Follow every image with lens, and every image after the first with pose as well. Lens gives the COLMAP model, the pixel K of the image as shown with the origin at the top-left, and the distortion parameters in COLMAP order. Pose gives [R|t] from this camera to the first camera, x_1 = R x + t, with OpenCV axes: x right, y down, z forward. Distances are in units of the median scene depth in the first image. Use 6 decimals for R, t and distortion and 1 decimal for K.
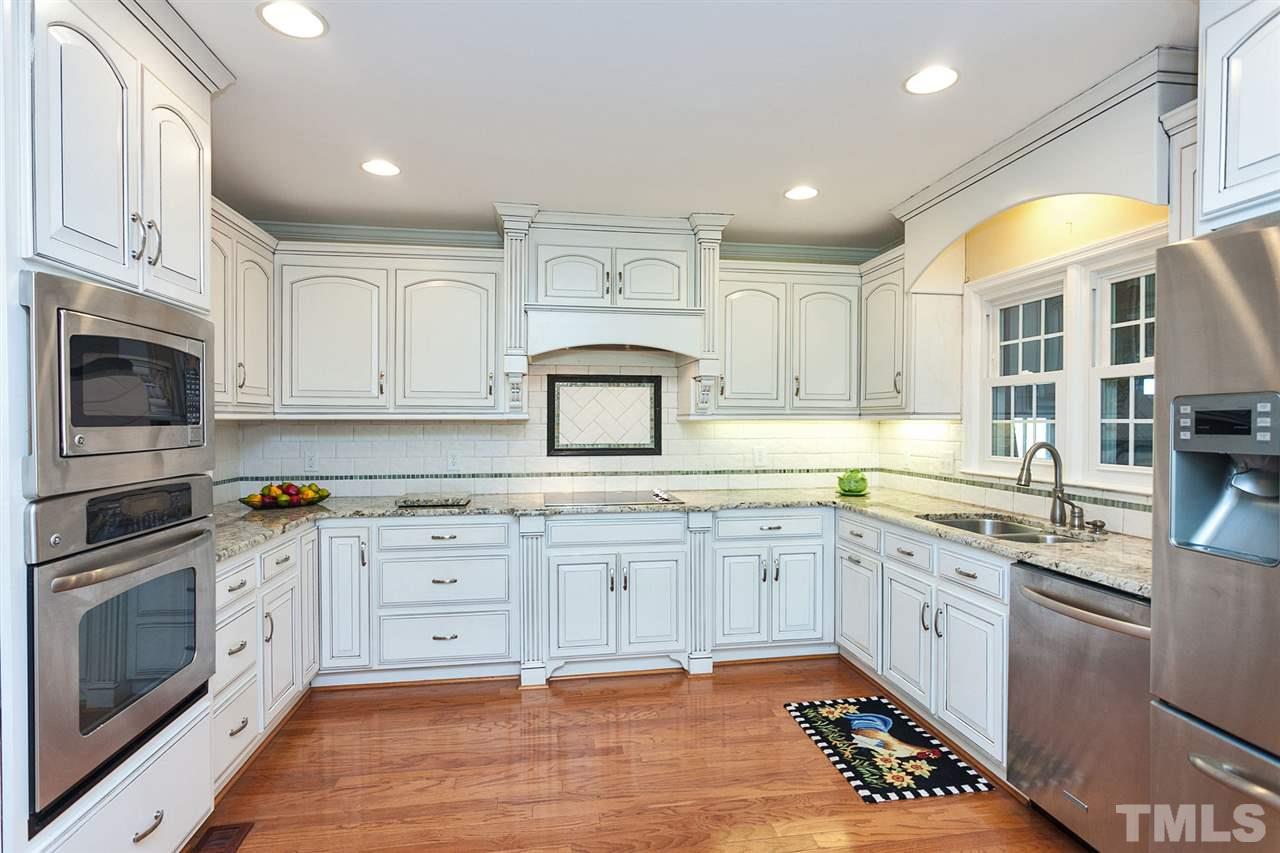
lens RADIAL K [[658.9, 0, 645.1], [0, 658.9, 425.7], [0, 0, 1]] dist [-0.007541, 0.004835]
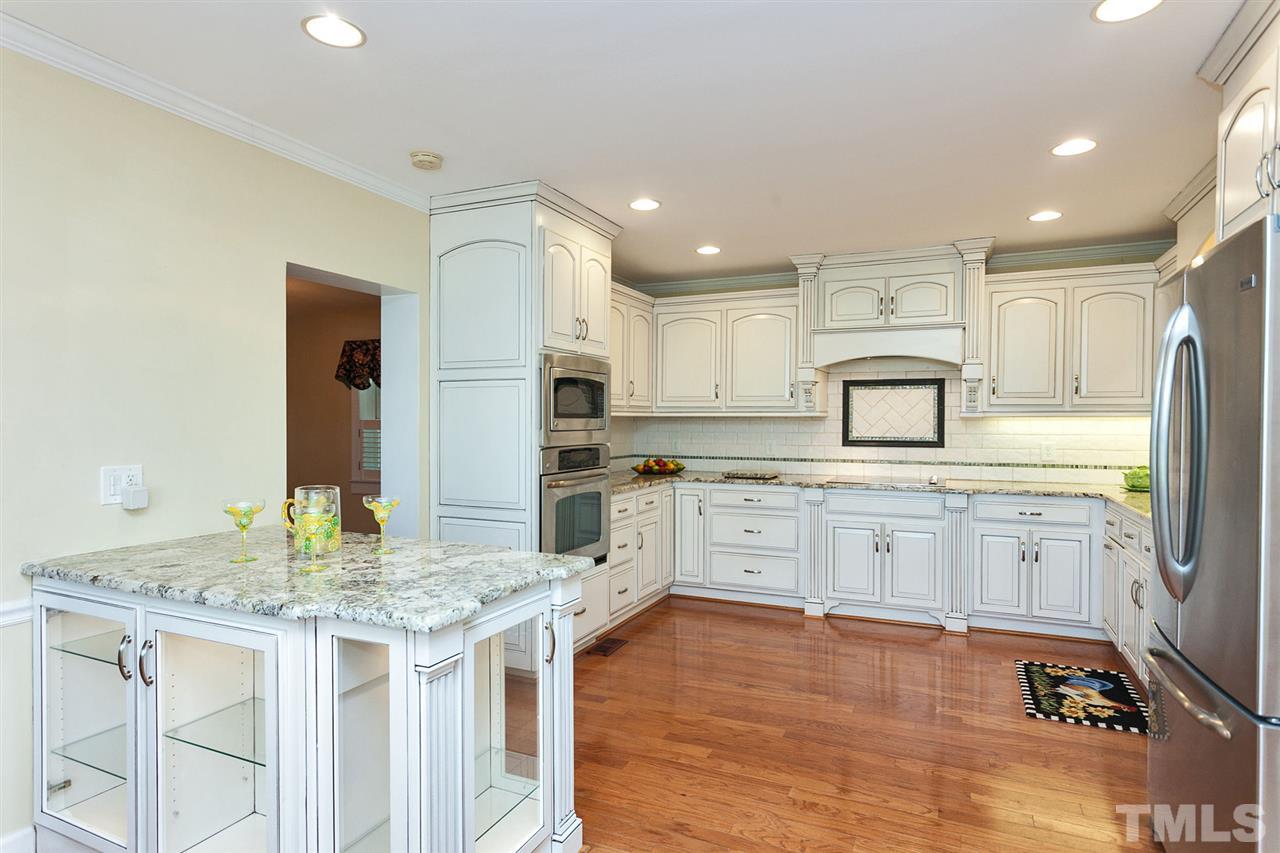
lens RADIAL K [[699.9, 0, 636.4], [0, 699.9, 423.6], [0, 0, 1]] dist [0.004320, 0.002133]
pose [[0.832399, 0.005093, -0.554154, 0.306689], [-0.006865, 0.999976, -0.001122, 0.009342], [0.554135, 0.004738, 0.832413, -0.371742]]
